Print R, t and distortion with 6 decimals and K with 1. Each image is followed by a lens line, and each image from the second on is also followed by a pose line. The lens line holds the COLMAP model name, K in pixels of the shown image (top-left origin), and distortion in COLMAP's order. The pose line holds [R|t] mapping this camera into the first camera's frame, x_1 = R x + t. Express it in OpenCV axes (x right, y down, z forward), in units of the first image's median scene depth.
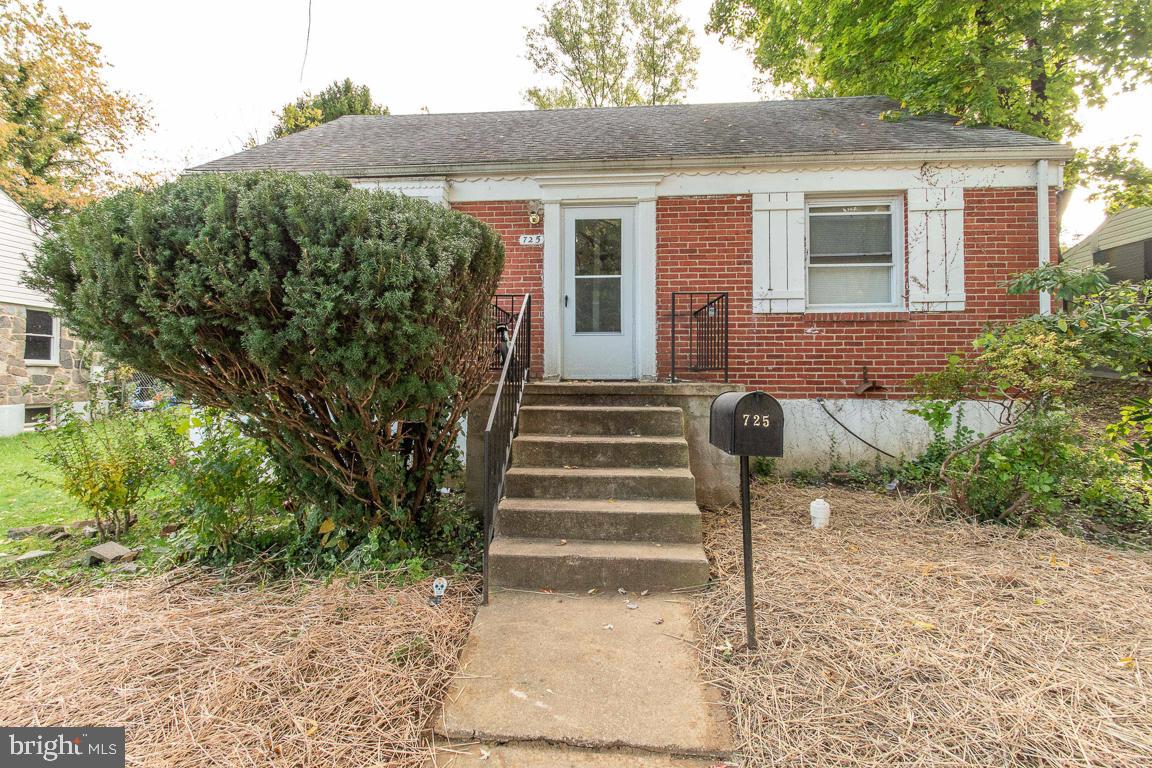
lens RADIAL K [[513.6, 0, 576.0], [0, 513.6, 384.0], [0, 0, 1]] dist [-0.000219, -0.000497]
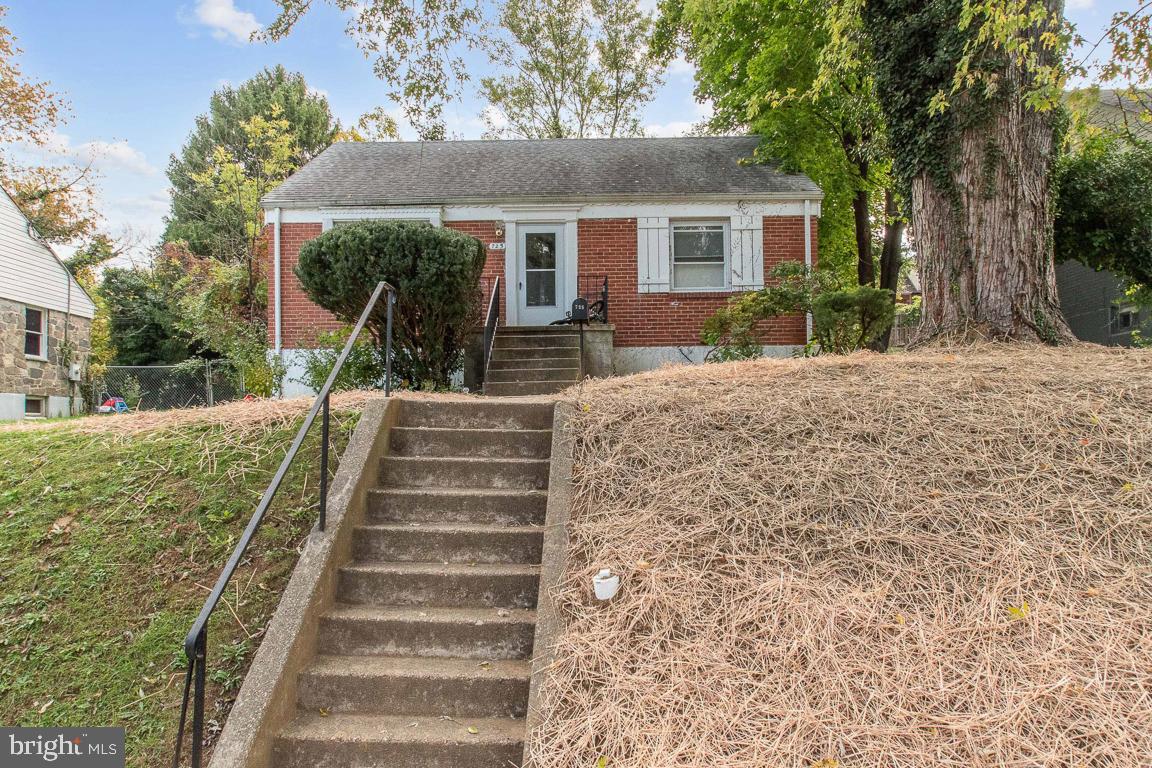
lens RADIAL K [[696.0, 0, 574.4], [0, 696.0, 434.2], [0, 0, 1]] dist [-0.011188, -0.000910]
pose [[0.998857, -0.007658, 0.047188, 0.042357], [0.007932, 0.999953, -0.005636, 0.303651], [-0.047143, 0.006004, 0.998870, -1.115856]]
